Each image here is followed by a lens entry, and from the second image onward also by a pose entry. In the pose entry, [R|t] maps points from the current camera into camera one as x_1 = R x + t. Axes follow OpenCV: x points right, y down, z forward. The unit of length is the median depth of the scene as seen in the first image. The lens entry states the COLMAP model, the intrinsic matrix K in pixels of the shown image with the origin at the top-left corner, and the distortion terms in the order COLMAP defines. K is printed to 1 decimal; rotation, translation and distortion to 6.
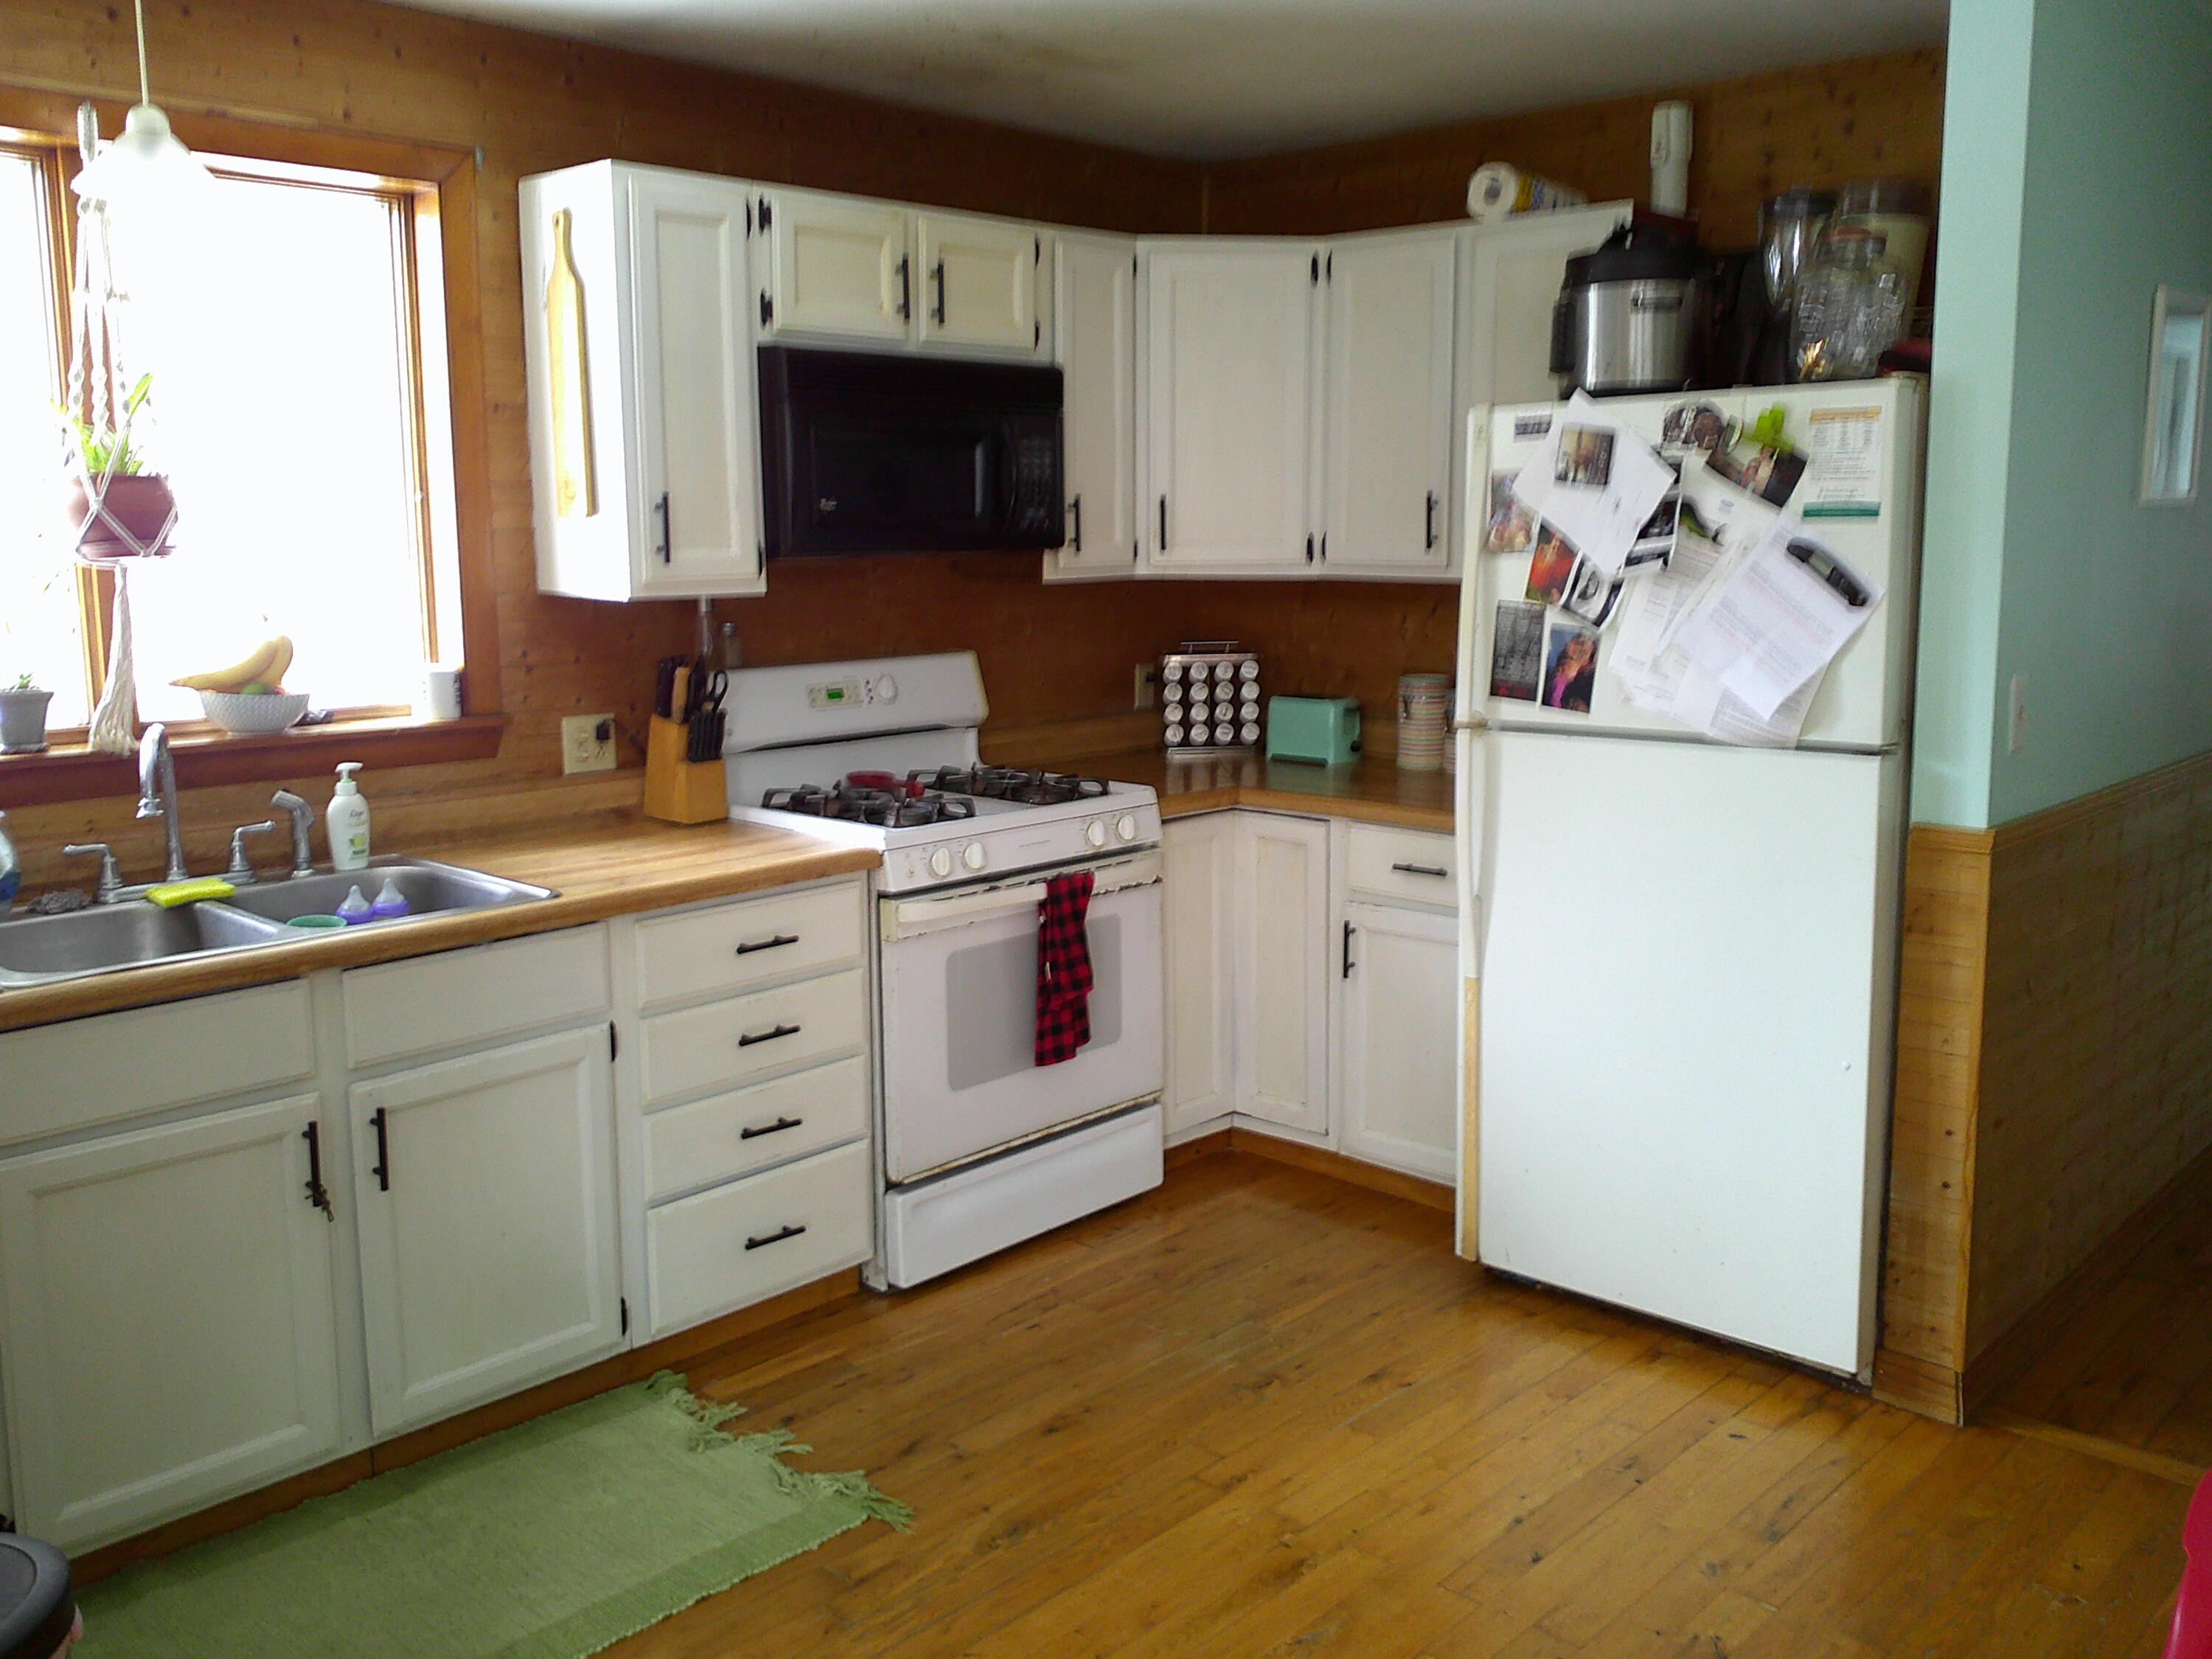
lens RADIAL K [[1907.5, 0, 1083.5], [0, 1907.5, 820.1], [0, 0, 1]] dist [0.037480, -0.075194]
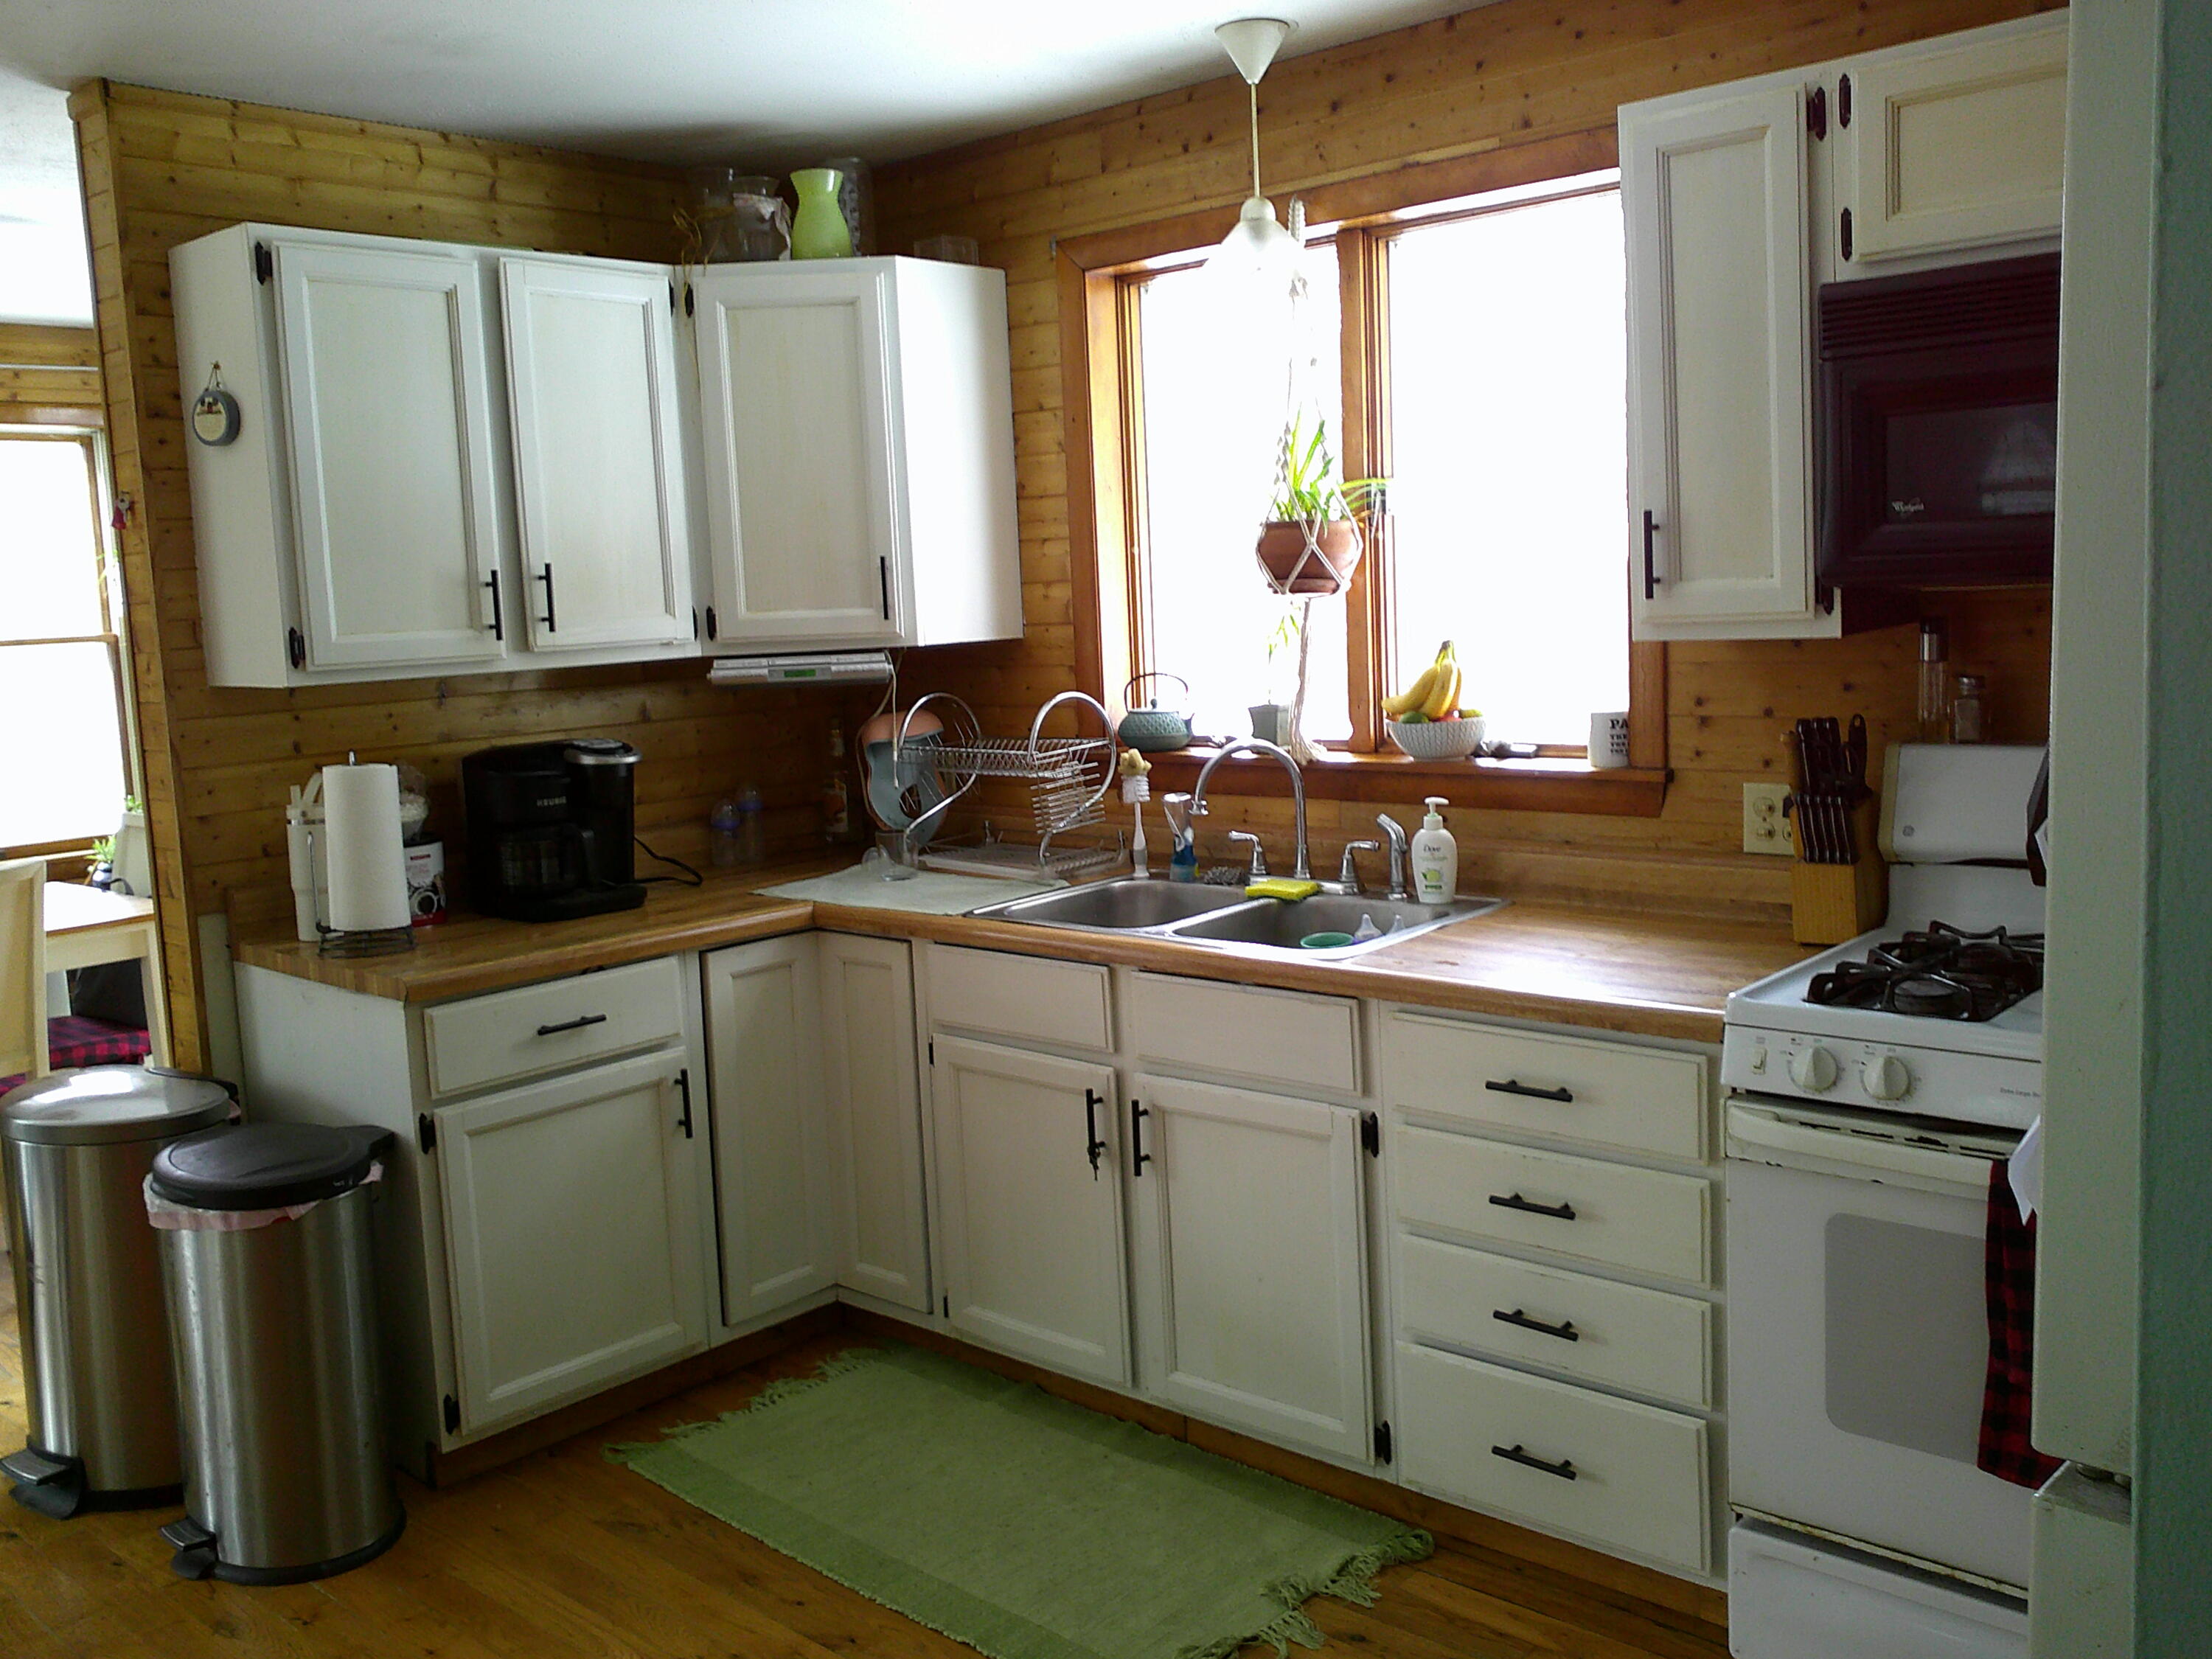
lens RADIAL K [[1907.5, 0, 1083.5], [0, 1907.5, 820.1], [0, 0, 1]] dist [0.037480, -0.075194]
pose [[0.026476, 0.132732, -0.990798, 0.578694], [-0.114637, 0.985010, 0.128894, -0.121305], [0.993055, 0.110170, 0.041295, 0.756922]]
